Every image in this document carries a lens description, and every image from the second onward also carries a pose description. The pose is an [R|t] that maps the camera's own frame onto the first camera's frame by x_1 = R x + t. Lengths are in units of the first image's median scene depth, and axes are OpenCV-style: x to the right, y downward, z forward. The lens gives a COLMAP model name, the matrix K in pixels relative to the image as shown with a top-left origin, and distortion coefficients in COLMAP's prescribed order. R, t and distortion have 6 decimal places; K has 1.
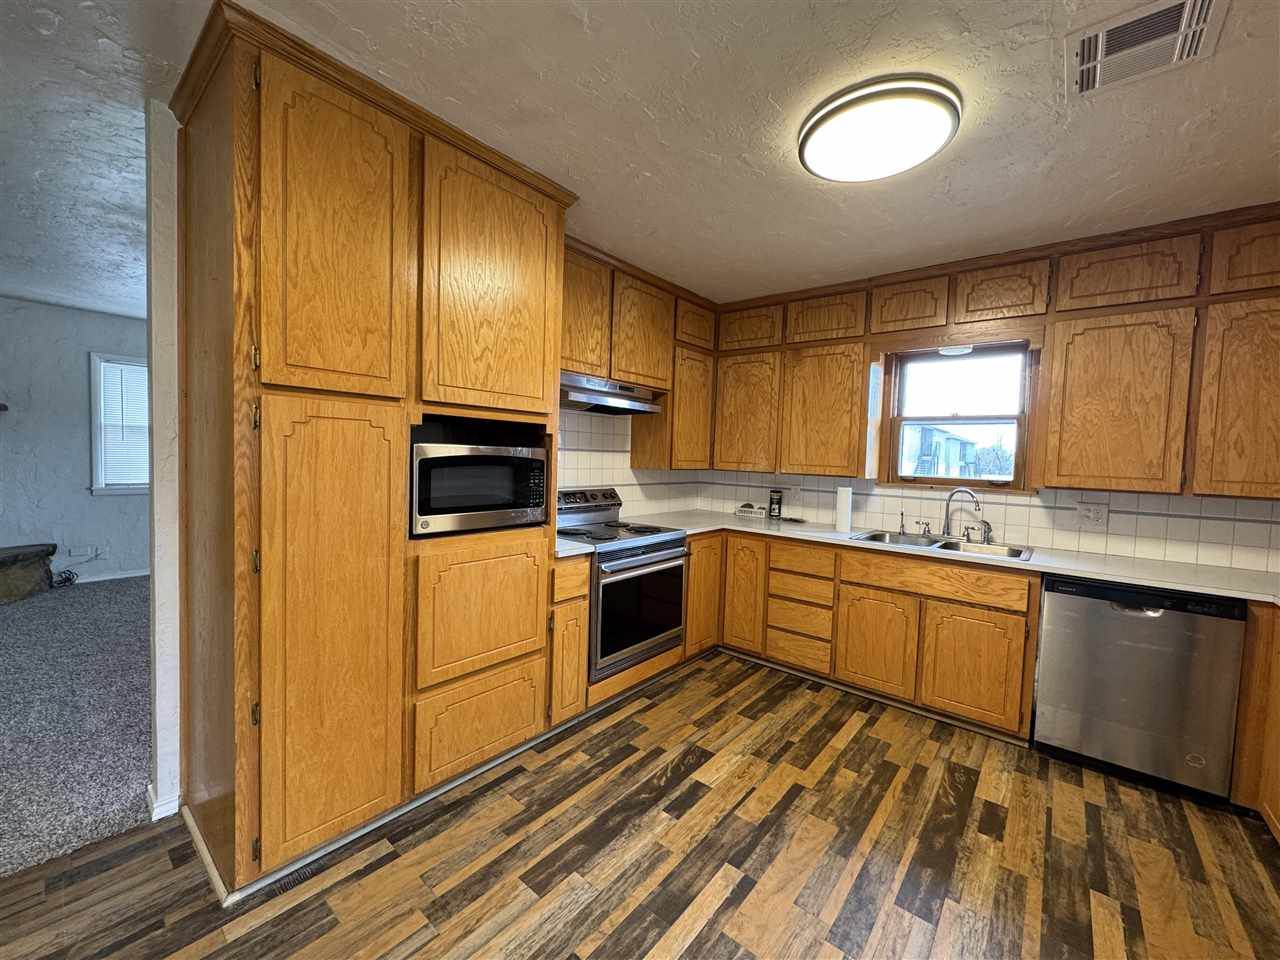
lens RADIAL K [[515.9, 0, 640.2], [0, 515.9, 478.9], [0, 0, 1]] dist [0.012315, 0.000130]
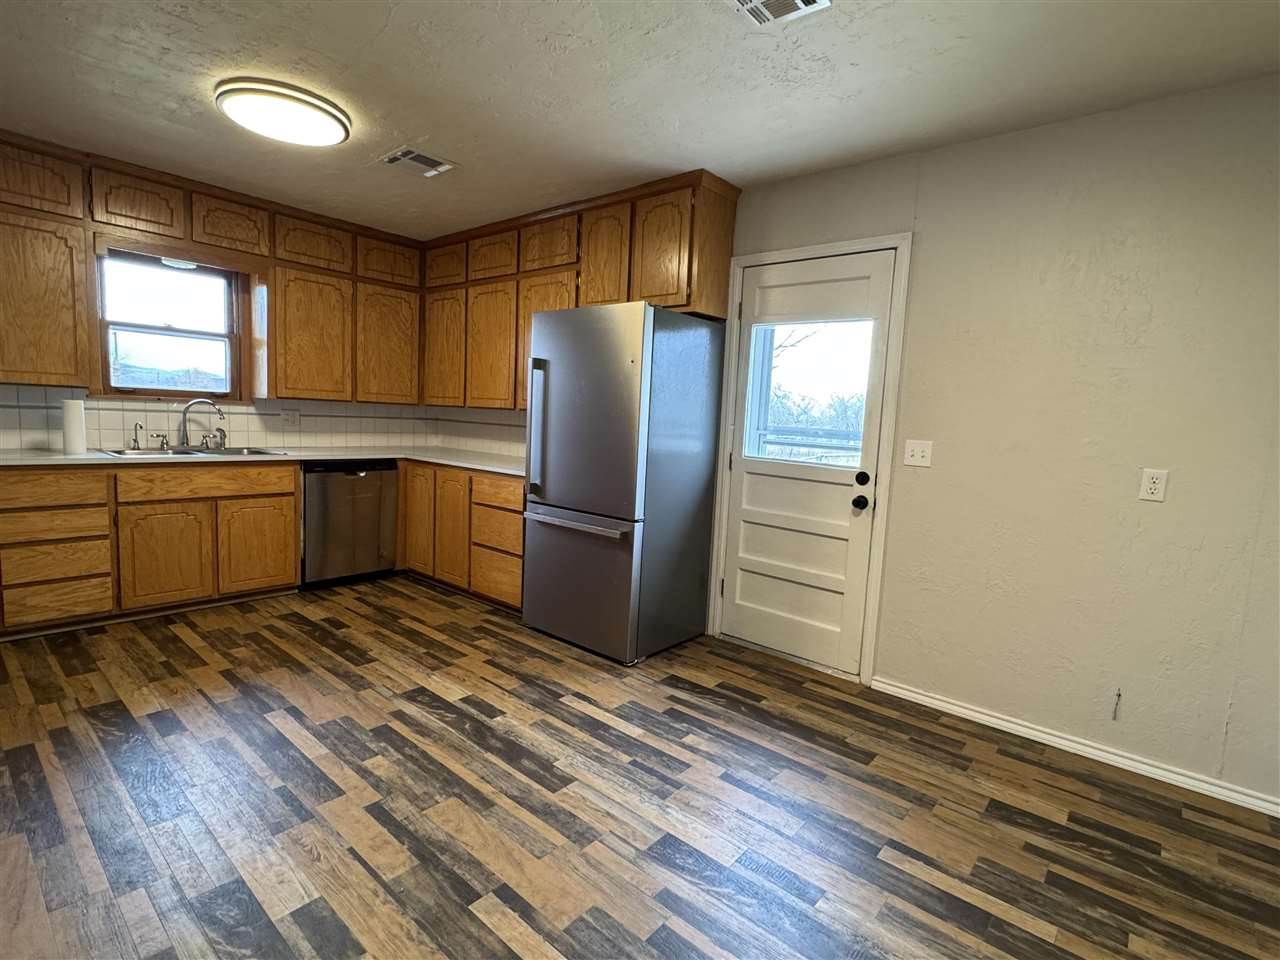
lens RADIAL K [[635.3, 0, 641.4], [0, 635.3, 480.6], [0, 0, 1]] dist [-0.001613, 0.000030]
pose [[0.029600, -0.135873, 0.990284, -0.786967], [-0.006489, 0.990671, 0.136121, -0.000155], [-0.999541, -0.010455, 0.028443, 0.062671]]
